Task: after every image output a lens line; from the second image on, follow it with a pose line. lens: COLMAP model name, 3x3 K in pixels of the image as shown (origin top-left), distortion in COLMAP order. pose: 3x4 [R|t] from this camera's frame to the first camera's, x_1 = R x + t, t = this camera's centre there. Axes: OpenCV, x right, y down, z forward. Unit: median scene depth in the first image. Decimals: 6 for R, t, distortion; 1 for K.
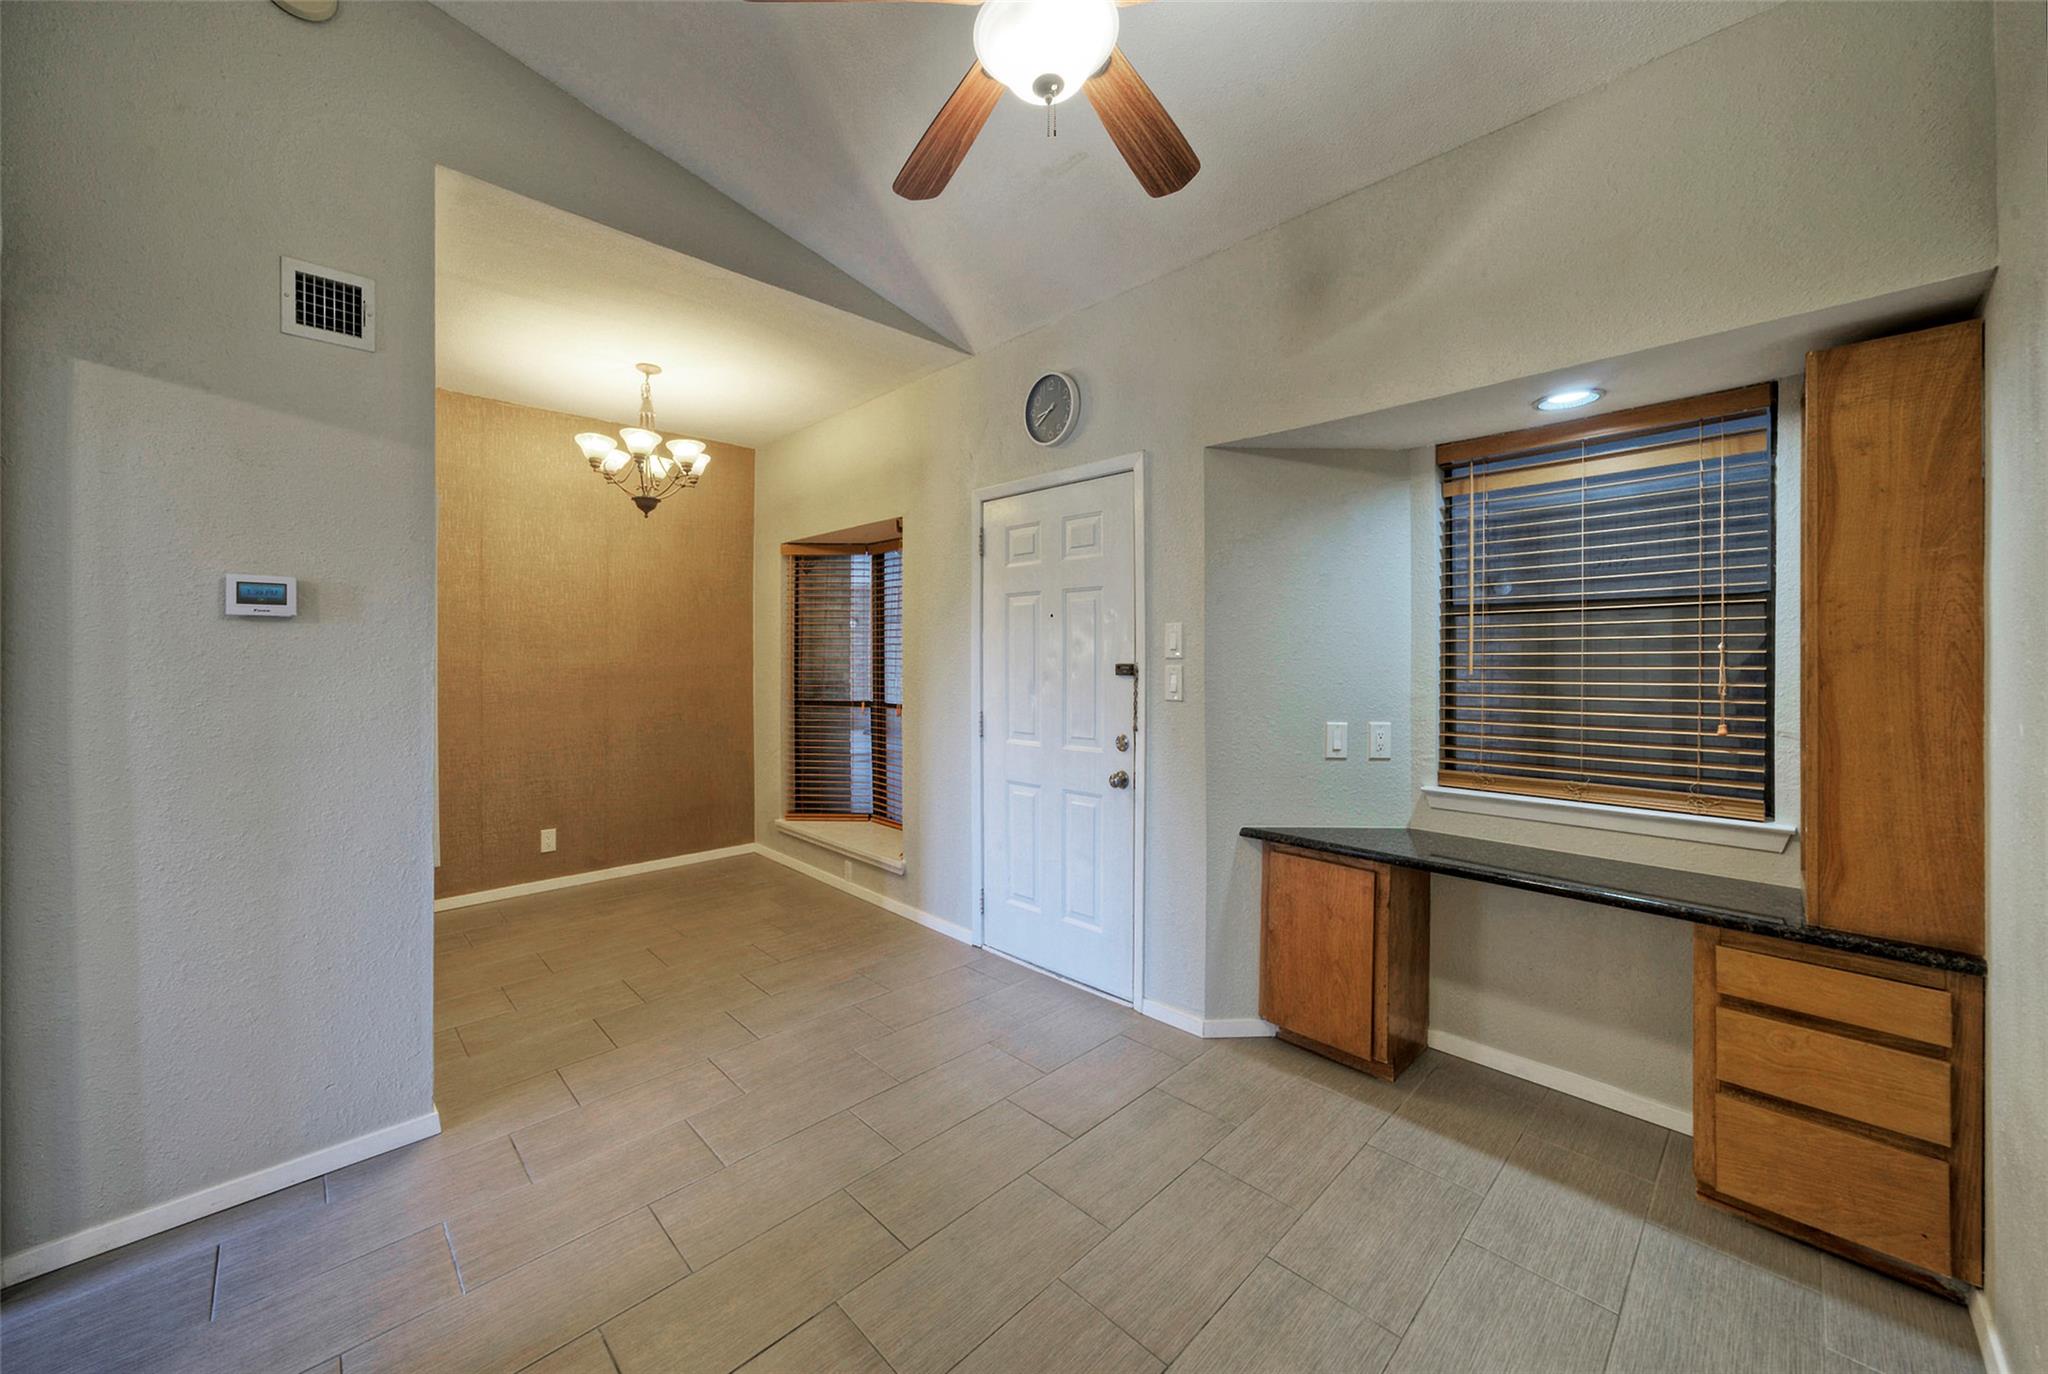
lens RADIAL K [[752.0, 0, 1000.7], [0, 752.0, 661.1], [0, 0, 1]] dist [0.001532, 0.000205]
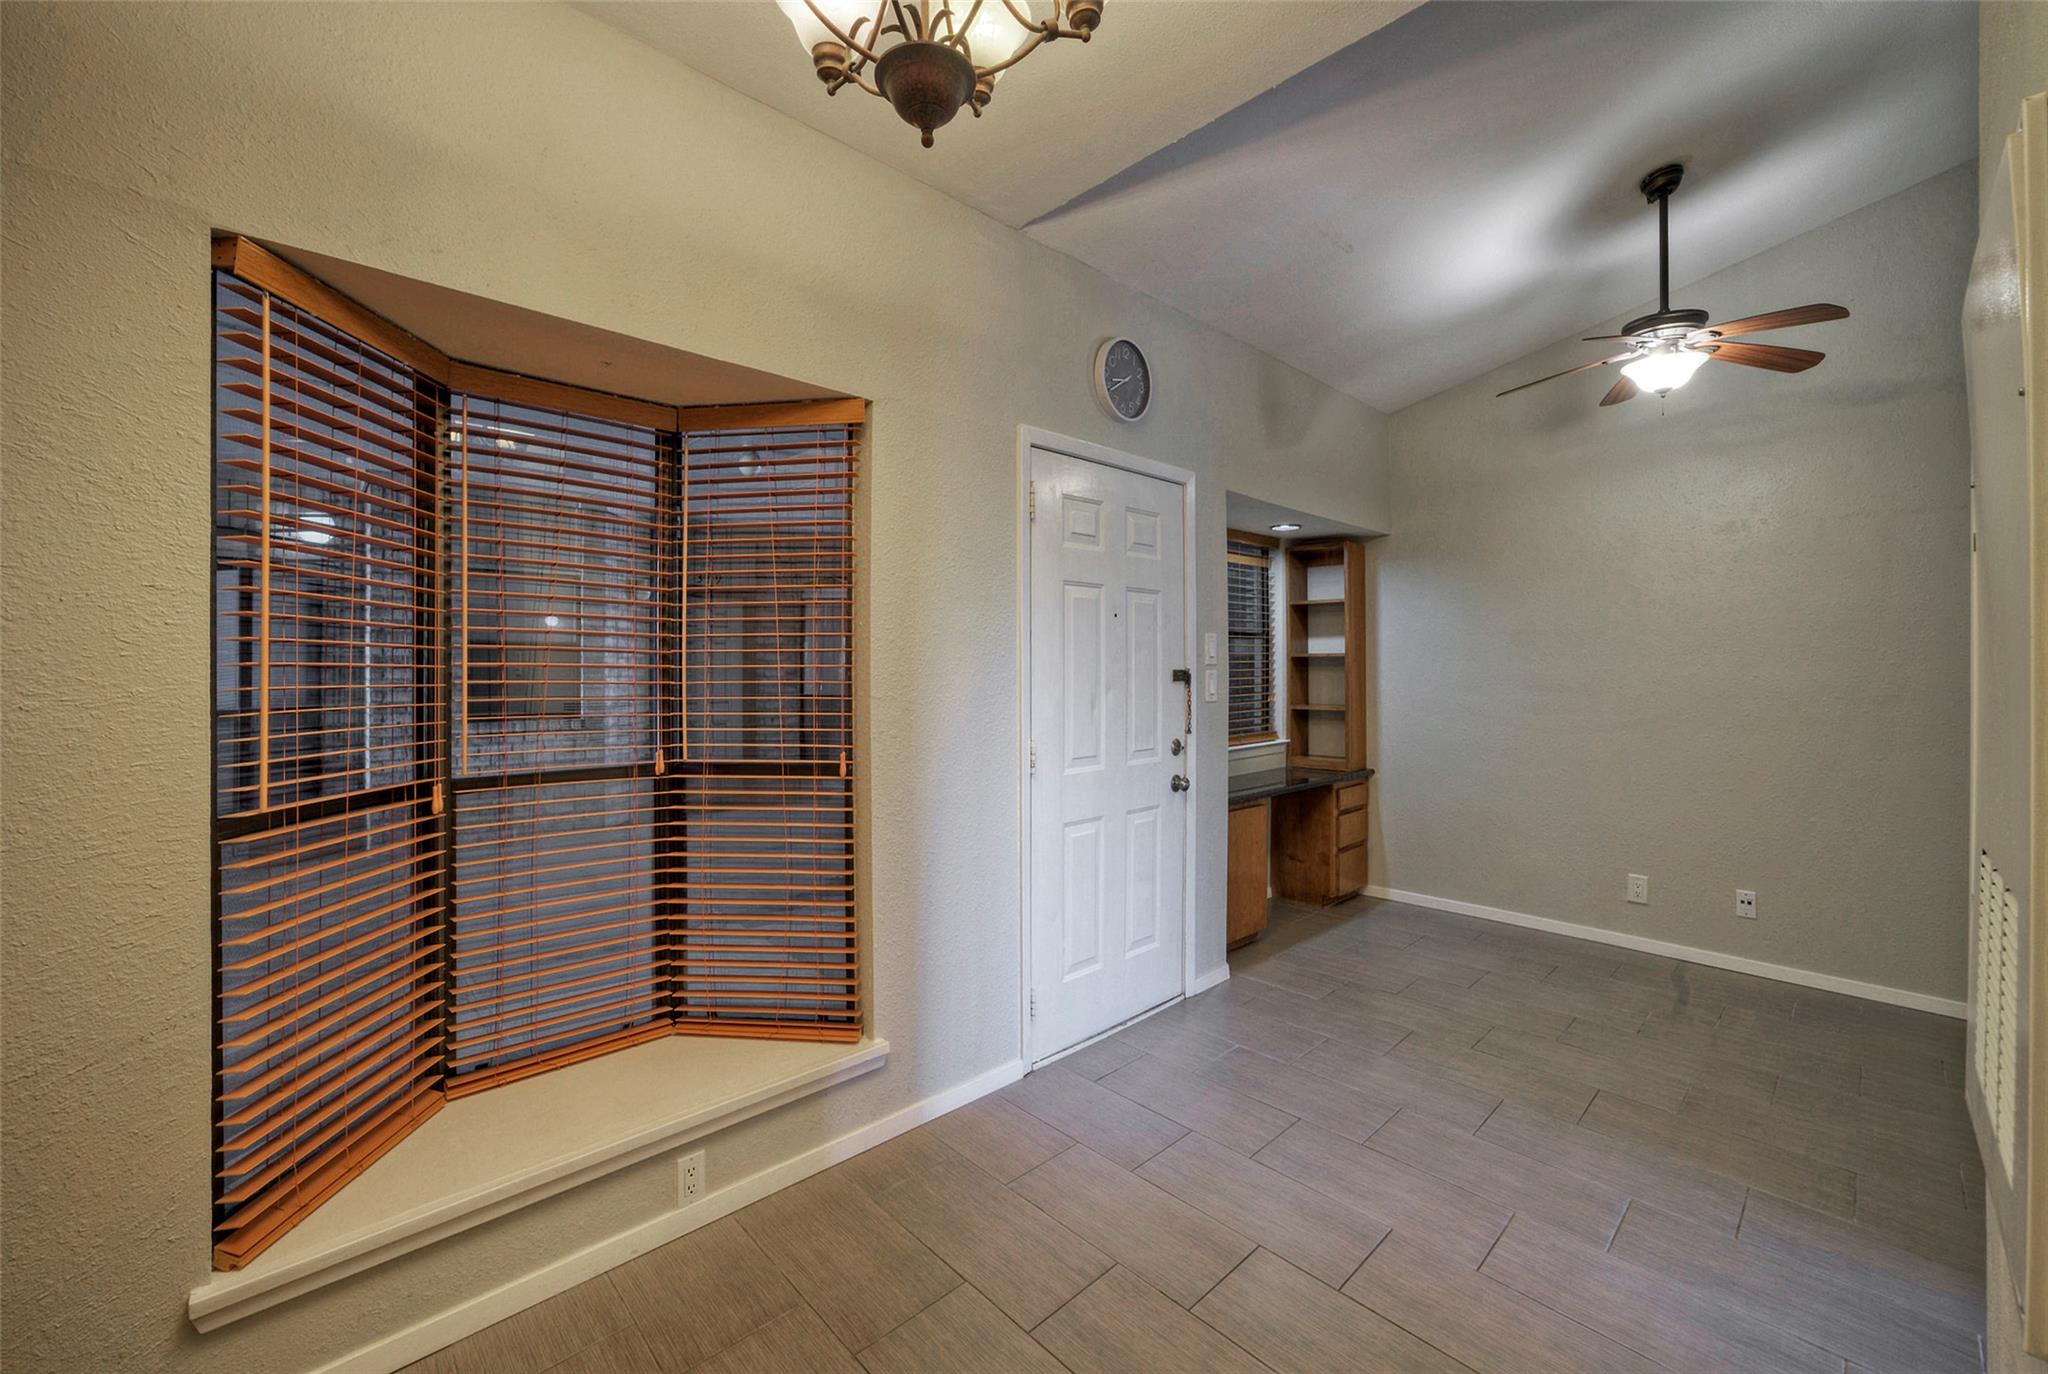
lens RADIAL K [[832.1, 0, 1026.0], [0, 832.1, 667.8], [0, 0, 1]] dist [0.000577, 0.000189]
pose [[0.007937, -0.003755, 0.999961, -1.030167], [0.007891, 0.999962, 0.003692, -0.005821], [-0.999937, 0.007861, 0.007966, 1.259287]]
